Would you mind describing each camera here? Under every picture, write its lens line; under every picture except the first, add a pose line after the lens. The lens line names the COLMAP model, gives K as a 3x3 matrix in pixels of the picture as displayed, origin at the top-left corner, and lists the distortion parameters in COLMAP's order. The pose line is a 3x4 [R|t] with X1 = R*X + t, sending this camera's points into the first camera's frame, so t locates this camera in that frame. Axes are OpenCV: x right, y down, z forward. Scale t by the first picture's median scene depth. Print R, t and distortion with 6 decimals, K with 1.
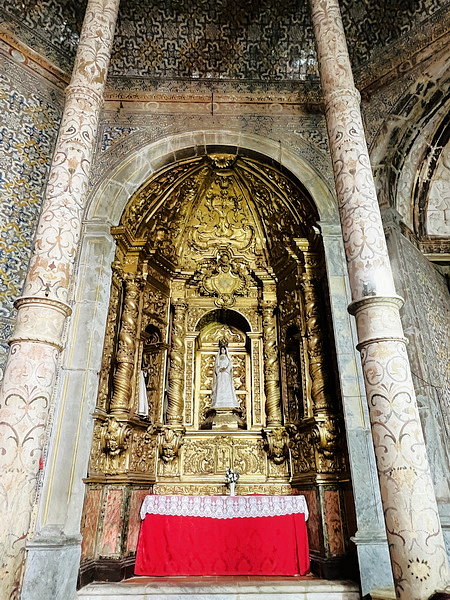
lens RADIAL K [[421.3, 0, 228.4], [0, 421.3, 298.4], [0, 0, 1]] dist [0.000782, -0.002542]
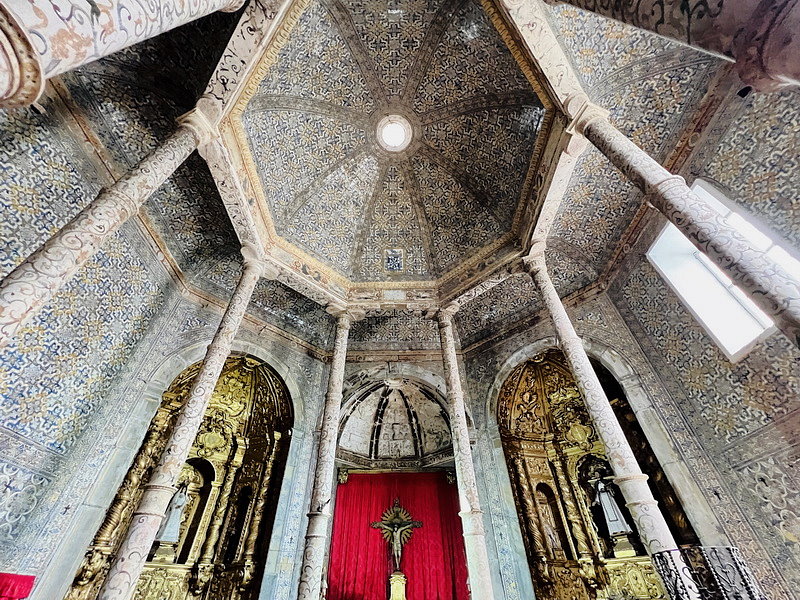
lens RADIAL K [[335.1, 0, 401.0], [0, 335.1, 298.6], [0, 0, 1]] dist [-0.000468, 0.000470]
pose [[0.722542, 0.476433, 0.500944, -0.352351], [-0.283447, 0.865066, -0.413906, -0.165834], [-0.630548, 0.157073, 0.760090, -0.369788]]
